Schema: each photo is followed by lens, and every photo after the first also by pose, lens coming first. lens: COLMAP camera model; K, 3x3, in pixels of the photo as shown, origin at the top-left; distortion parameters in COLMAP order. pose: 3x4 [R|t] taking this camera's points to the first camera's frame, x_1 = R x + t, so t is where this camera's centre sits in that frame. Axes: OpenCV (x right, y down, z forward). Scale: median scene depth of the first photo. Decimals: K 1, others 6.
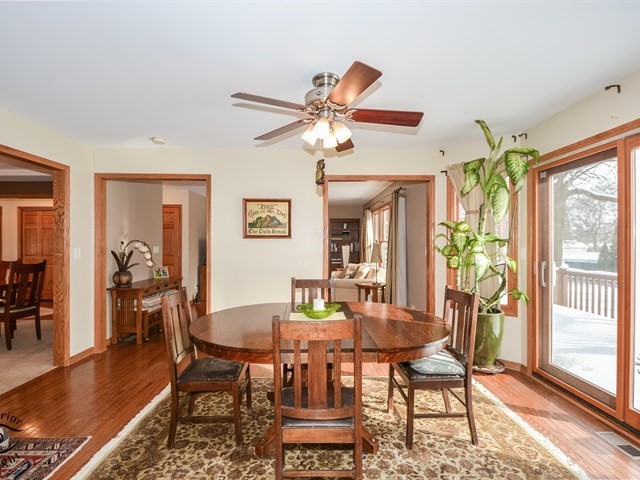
lens RADIAL K [[318.5, 0, 319.3], [0, 318.5, 243.6], [0, 0, 1]] dist [0.021132, -0.020271]
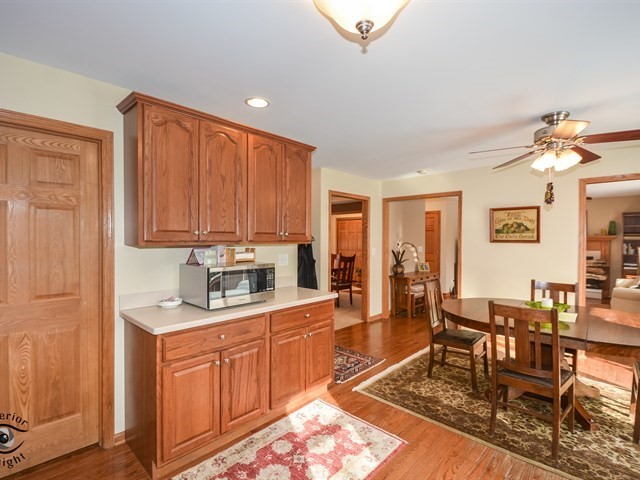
lens RADIAL K [[318.5, 0, 319.3], [0, 318.5, 243.6], [0, 0, 1]] dist [0.021132, -0.020271]
pose [[0.712936, 0.010416, -0.701151, 0.136656], [-0.000328, 0.999895, 0.014520, -0.029481], [0.701229, -0.010122, 0.712865, -0.275458]]
